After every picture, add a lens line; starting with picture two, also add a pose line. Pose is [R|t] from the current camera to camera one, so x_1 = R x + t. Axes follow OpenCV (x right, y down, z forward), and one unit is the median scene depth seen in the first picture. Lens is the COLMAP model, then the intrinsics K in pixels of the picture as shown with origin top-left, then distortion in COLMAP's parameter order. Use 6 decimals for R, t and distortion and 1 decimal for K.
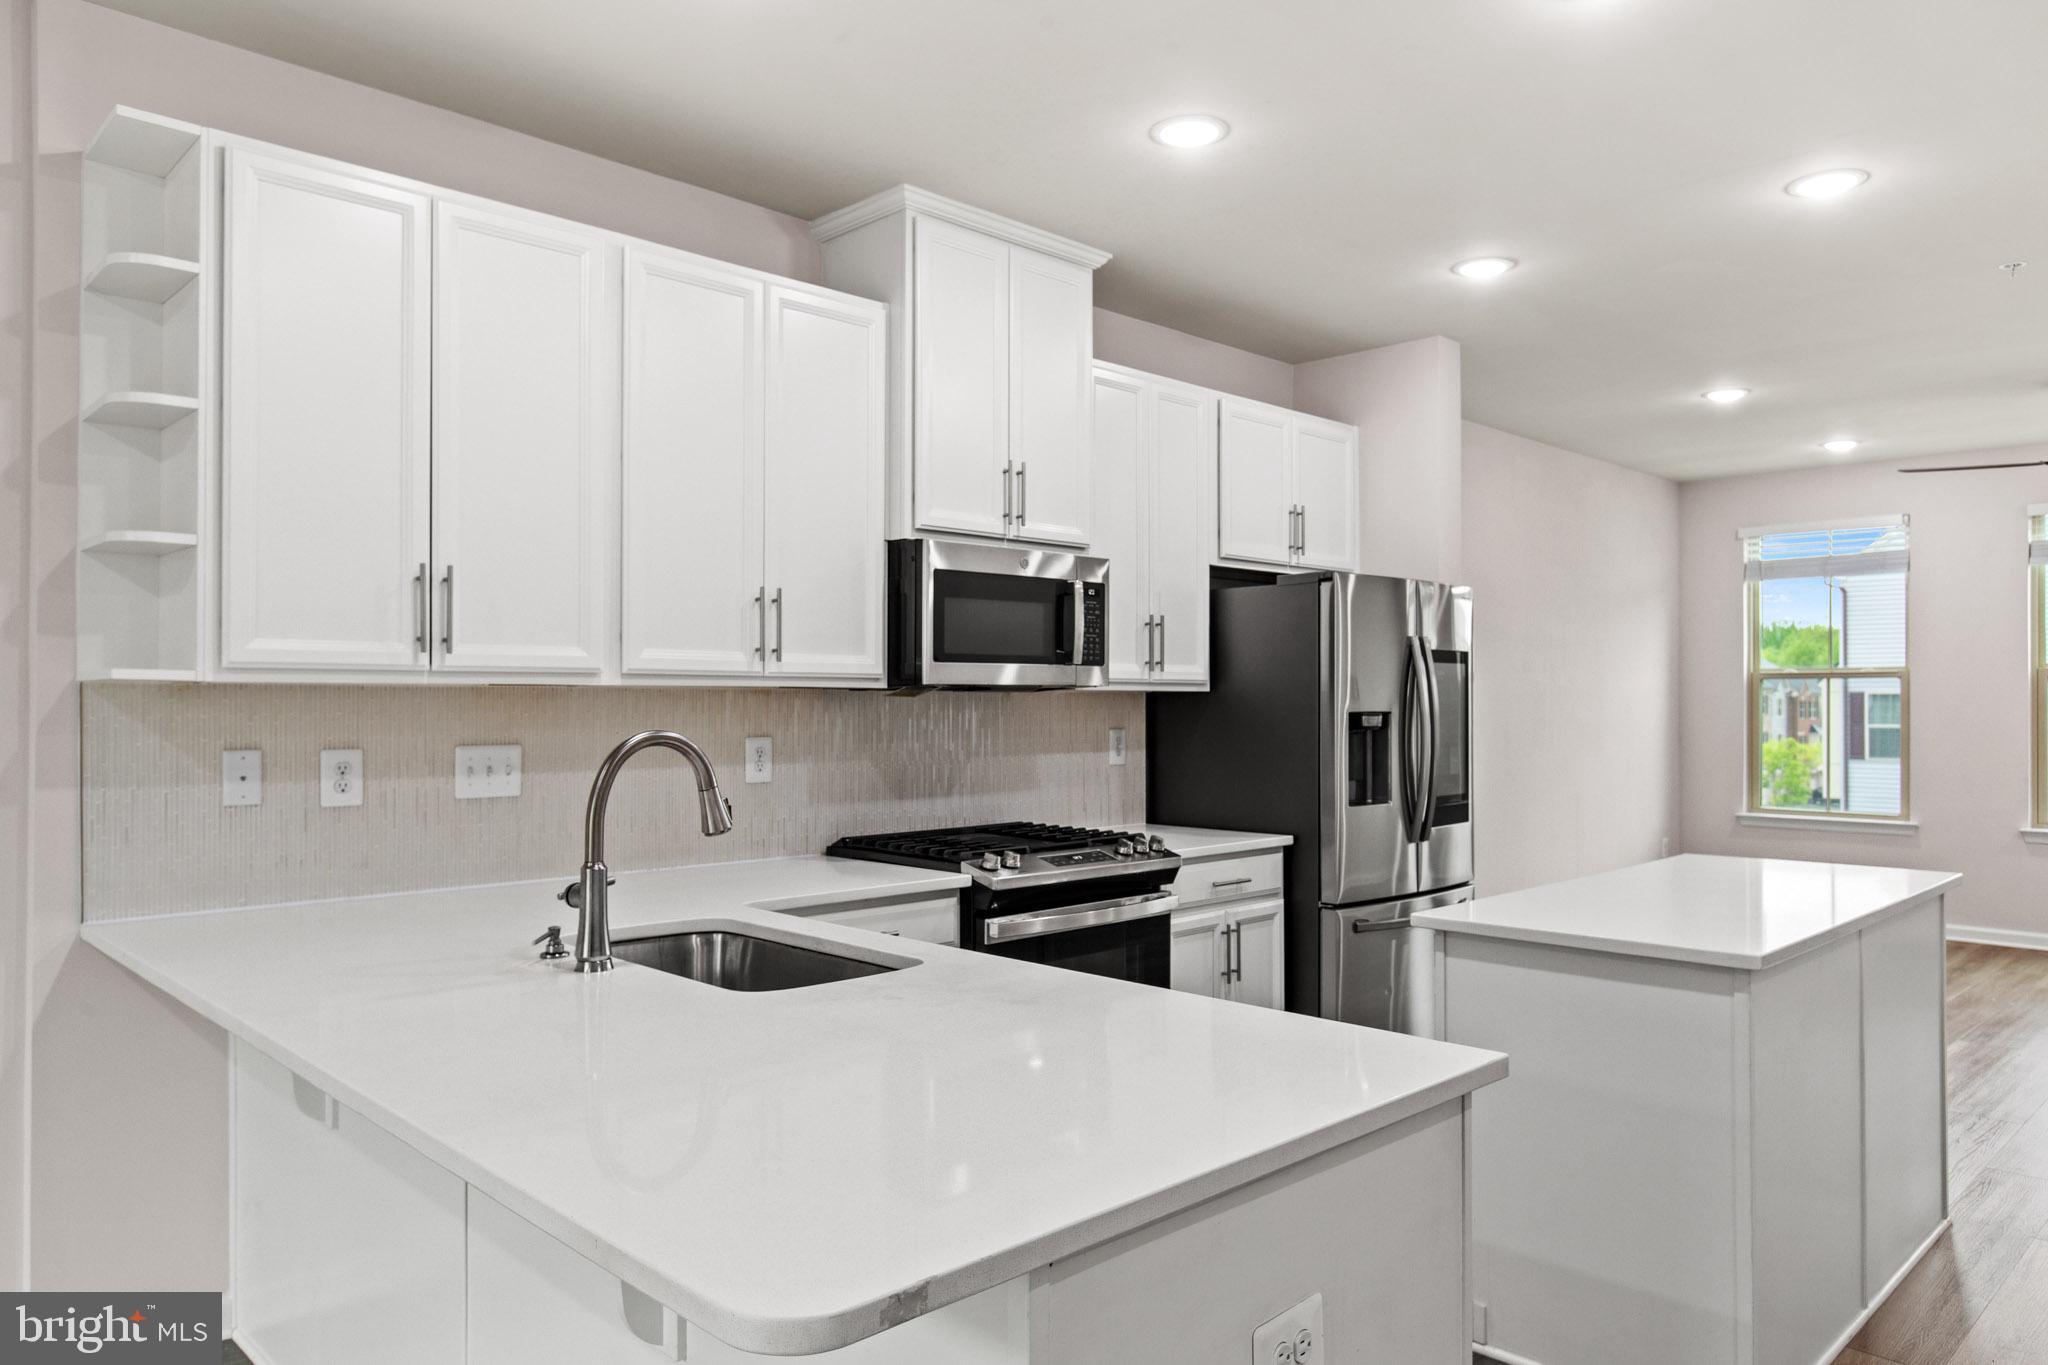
lens RADIAL K [[1323.5, 0, 1024.0], [0, 1323.5, 682.5], [0, 0, 1]] dist [-0.000265, 0.000033]
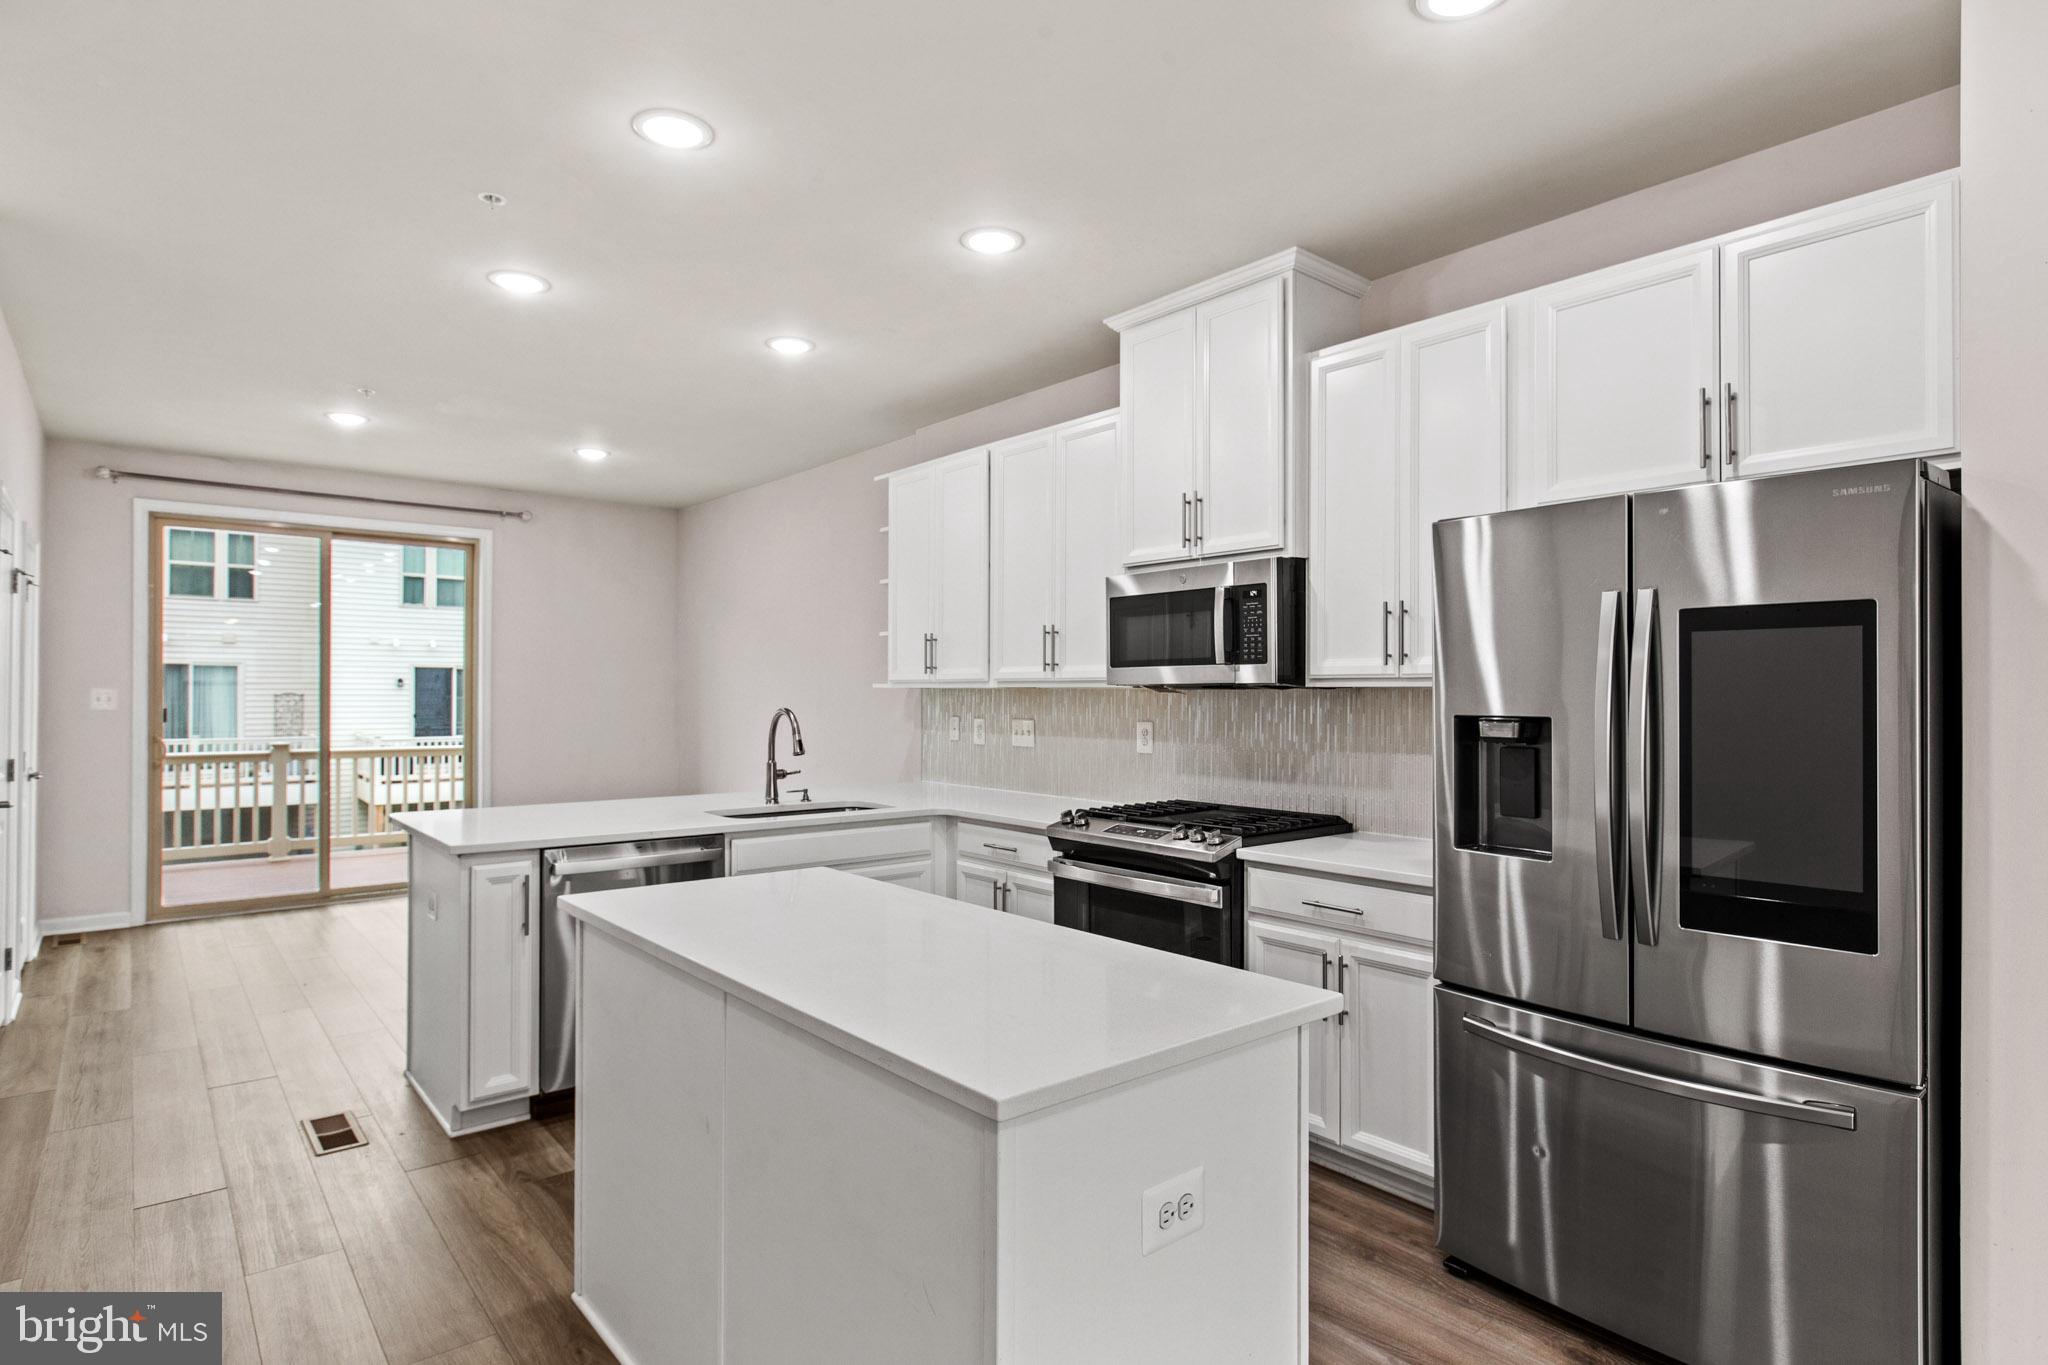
lens RADIAL K [[1067.2, 0, 1020.9], [0, 1067.2, 688.6], [0, 0, 1]] dist [-0.000942, -0.000877]
pose [[-0.066829, -0.005812, -0.997748, 0.912859], [0.008975, 0.999939, -0.006426, 0.010570], [0.997724, -0.009384, -0.066773, 0.882728]]
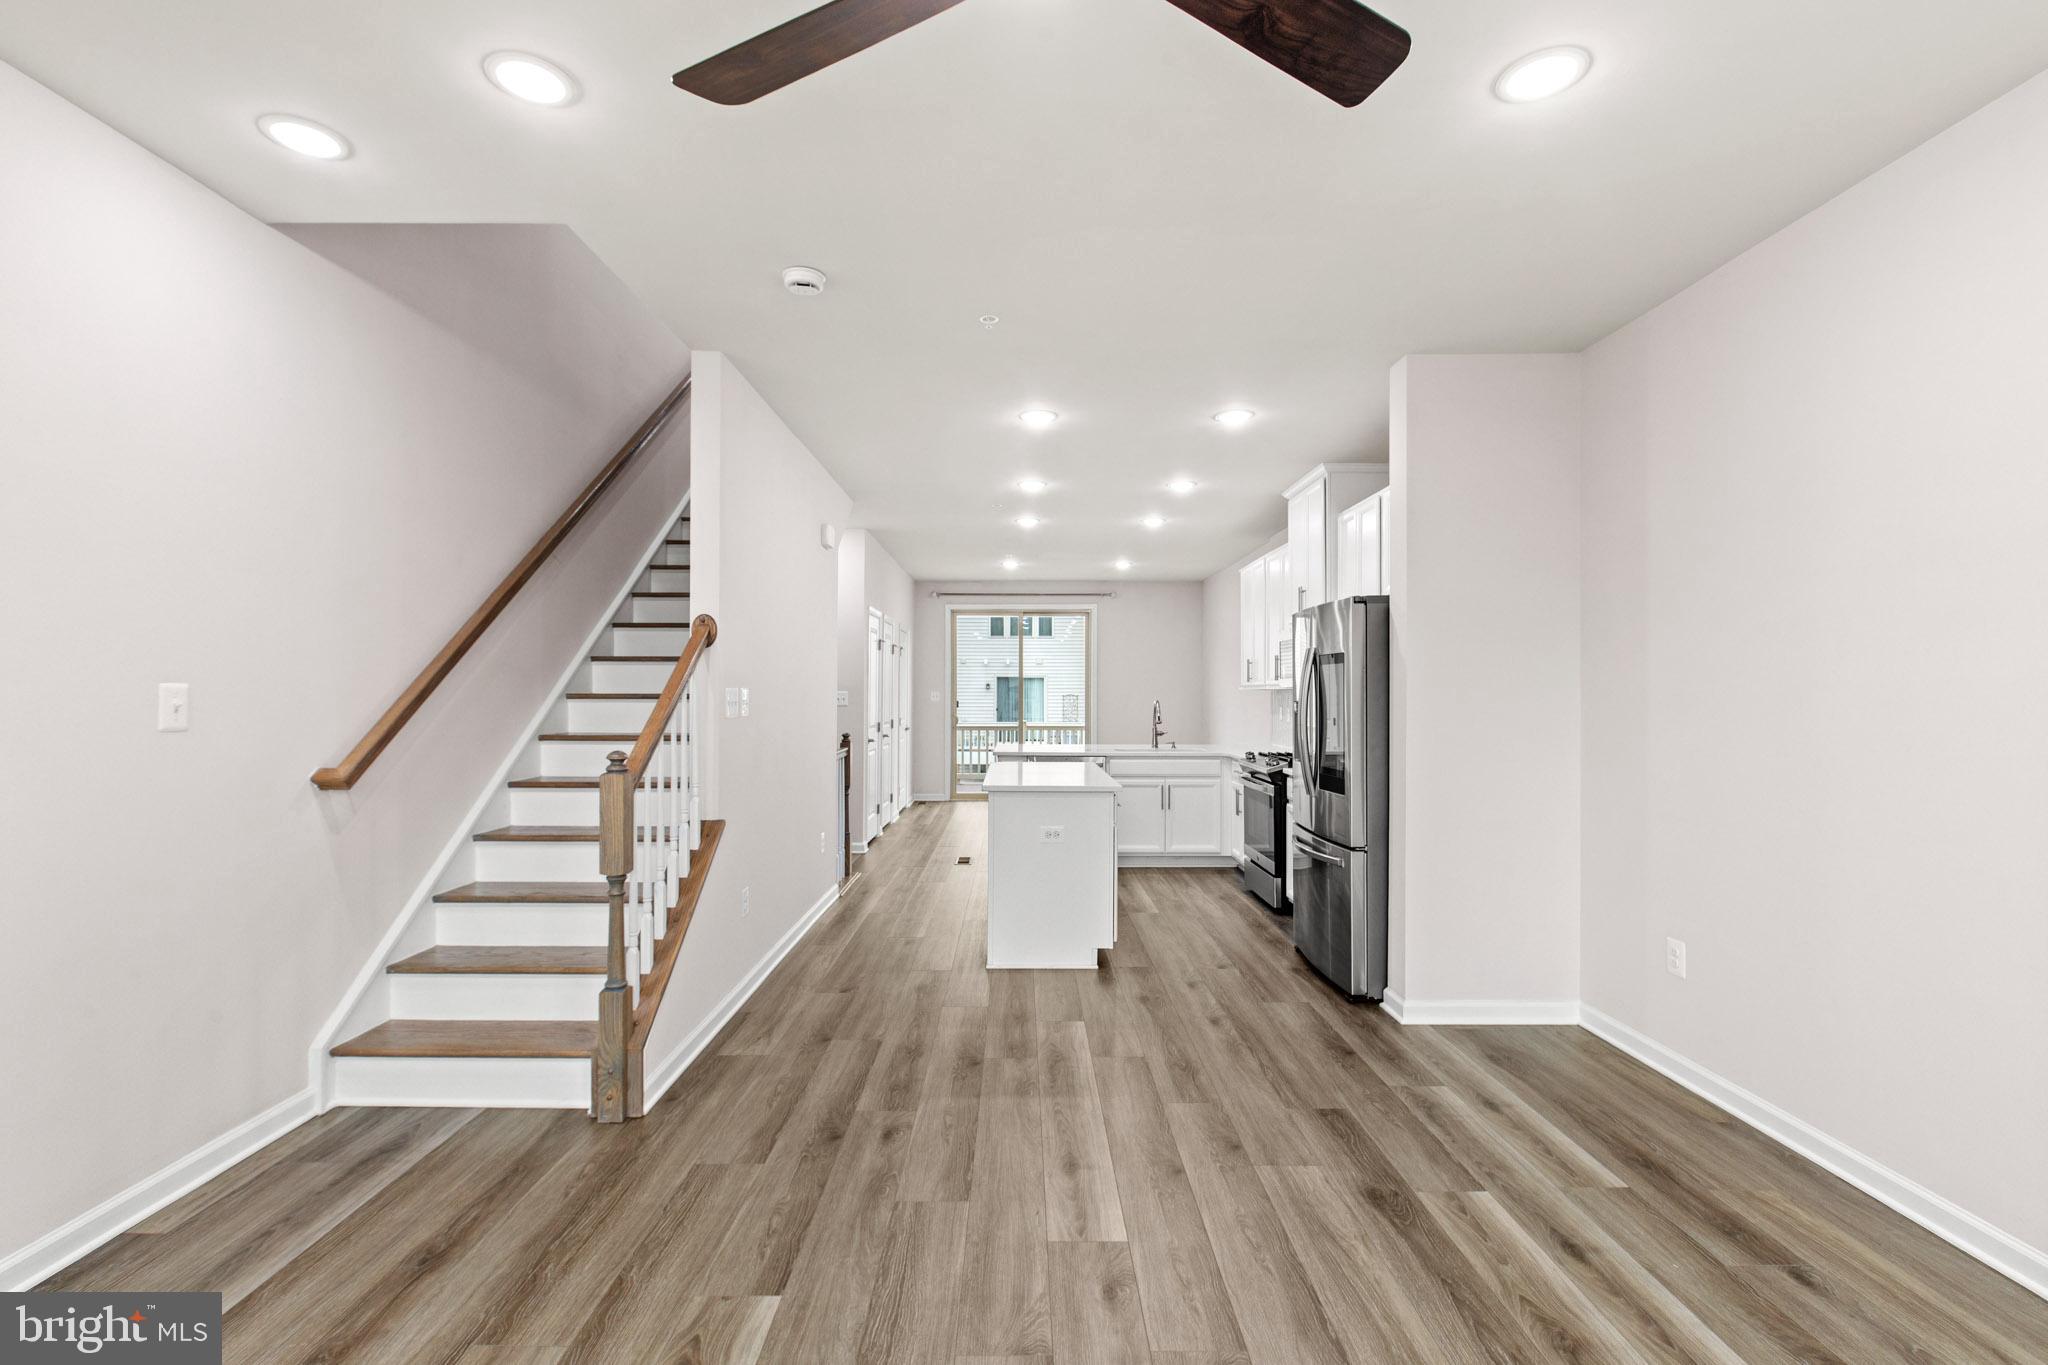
lens RADIAL K [[918.1, 0, 1023.8], [0, 918.1, 690.9], [0, 0, 1]] dist [-0.000021, -0.001595]
pose [[-0.687313, -0.004301, -0.726349, 1.391724], [0.006849, 0.999900, -0.012401, 0.024126], [0.726329, -0.013498, -0.687215, 1.665358]]
